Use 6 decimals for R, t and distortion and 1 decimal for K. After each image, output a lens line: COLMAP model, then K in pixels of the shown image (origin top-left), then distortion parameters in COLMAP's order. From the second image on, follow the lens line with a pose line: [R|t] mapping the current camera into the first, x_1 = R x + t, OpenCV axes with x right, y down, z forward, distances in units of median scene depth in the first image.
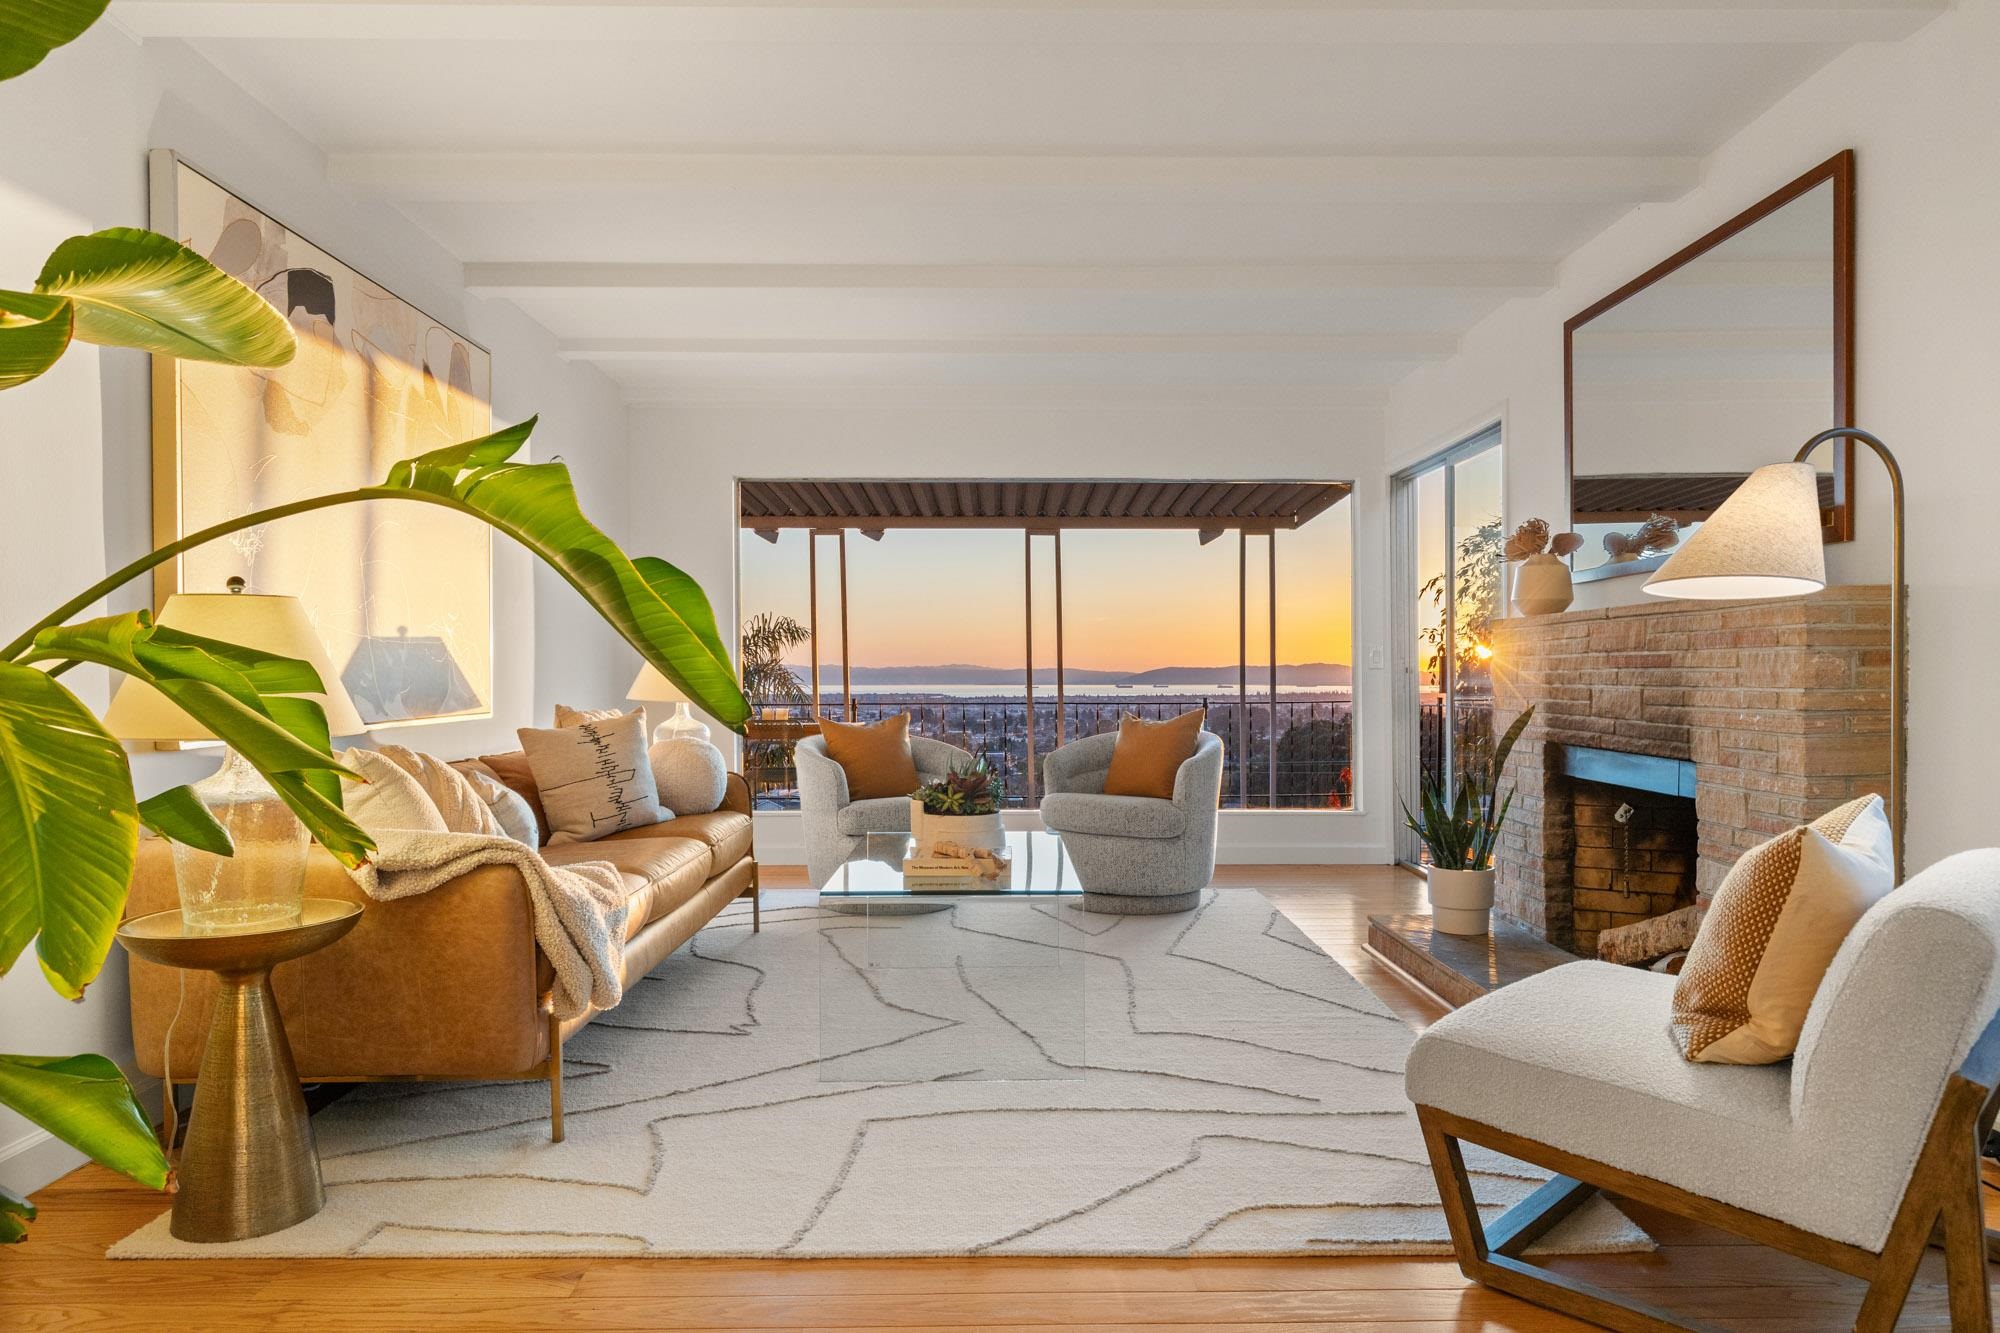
lens RADIAL K [[1227.2, 0, 1005.7], [0, 1227.2, 707.9], [0, 0, 1]] dist [0.002497, 0.000204]
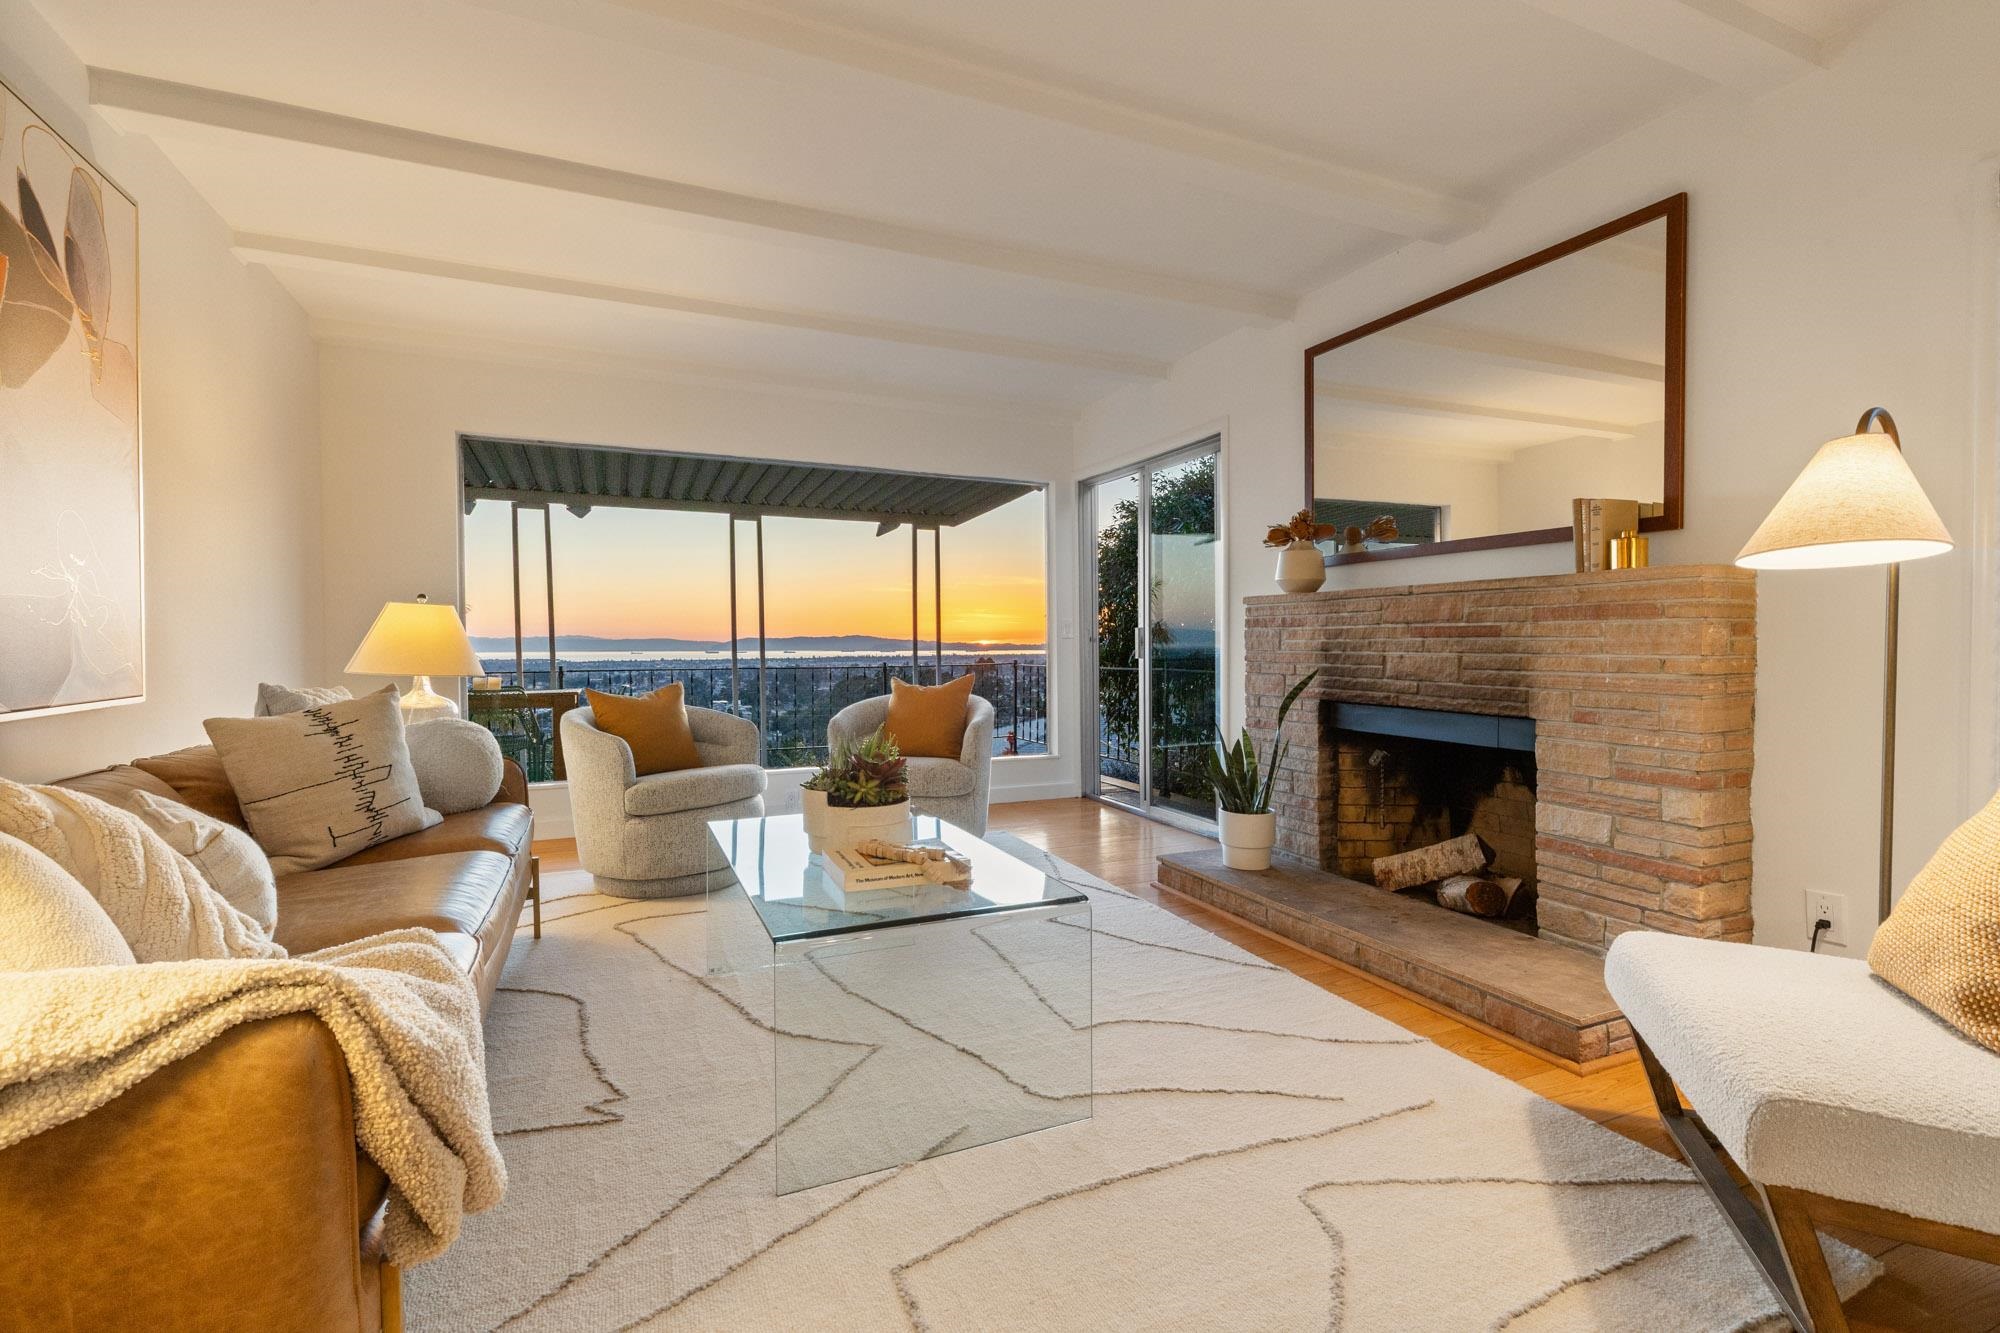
lens RADIAL K [[889.0, 0, 1000.0], [0, 889.0, 666.5], [0, 0, 1]] dist [0.008361, -0.000808]
pose [[0.919269, -0.010957, 0.393478, -0.146959], [0.011357, 0.999935, 0.001311, -0.007768], [-0.393466, 0.003263, 0.919333, 0.283375]]
